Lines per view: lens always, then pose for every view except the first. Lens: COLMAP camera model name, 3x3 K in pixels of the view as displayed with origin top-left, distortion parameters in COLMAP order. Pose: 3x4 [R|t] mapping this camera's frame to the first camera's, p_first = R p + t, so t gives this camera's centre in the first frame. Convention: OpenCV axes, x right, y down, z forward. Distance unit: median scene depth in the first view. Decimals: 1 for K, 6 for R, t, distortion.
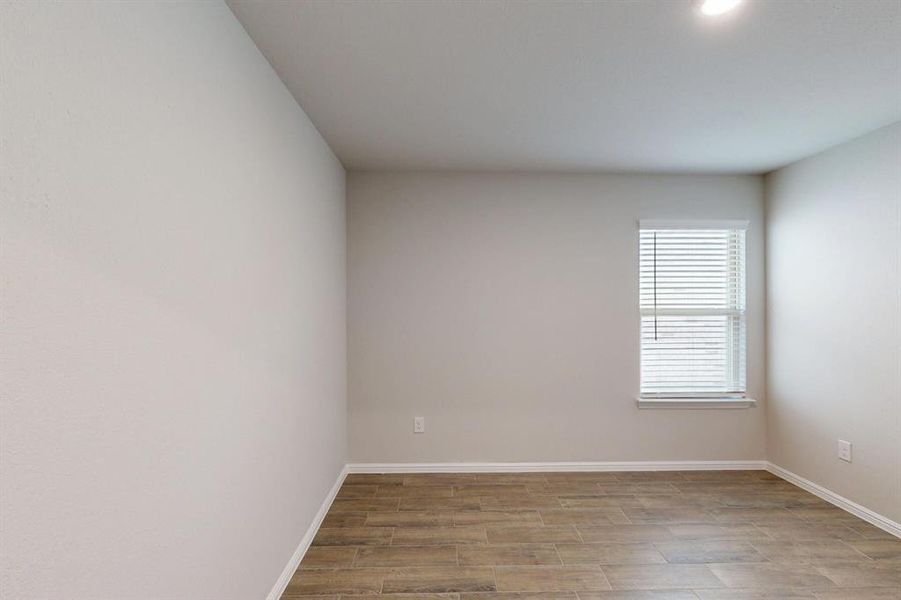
lens RADIAL K [[387.8, 0, 448.6], [0, 387.8, 304.2], [0, 0, 1]] dist [-0.000766, -0.000094]
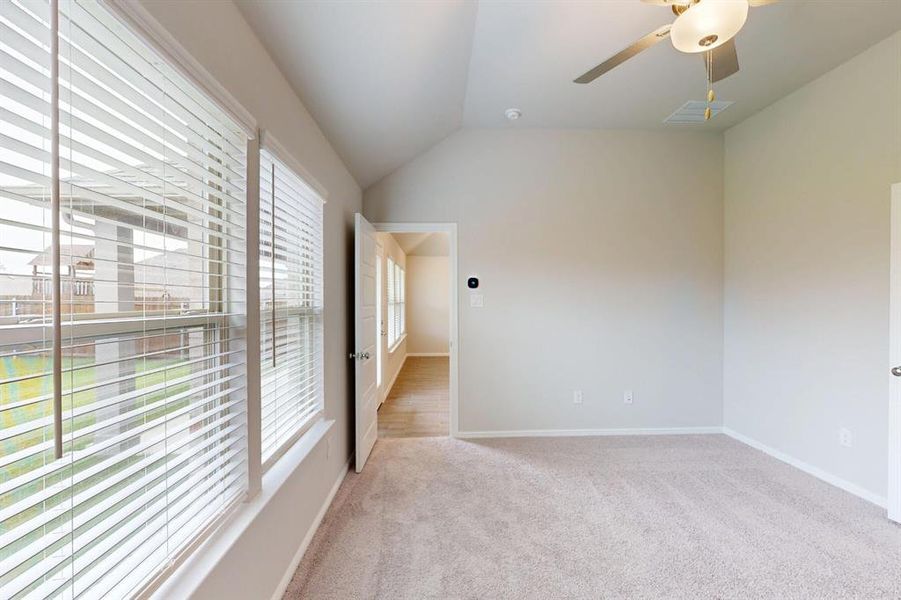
lens RADIAL K [[387.8, 0, 448.6], [0, 387.8, 304.2], [0, 0, 1]] dist [-0.000766, -0.000094]
pose [[-0.013932, -0.011572, 0.999836, -0.004003], [-0.006089, 0.999915, 0.011488, -0.002552], [-0.999884, -0.005928, -0.014001, 0.756585]]
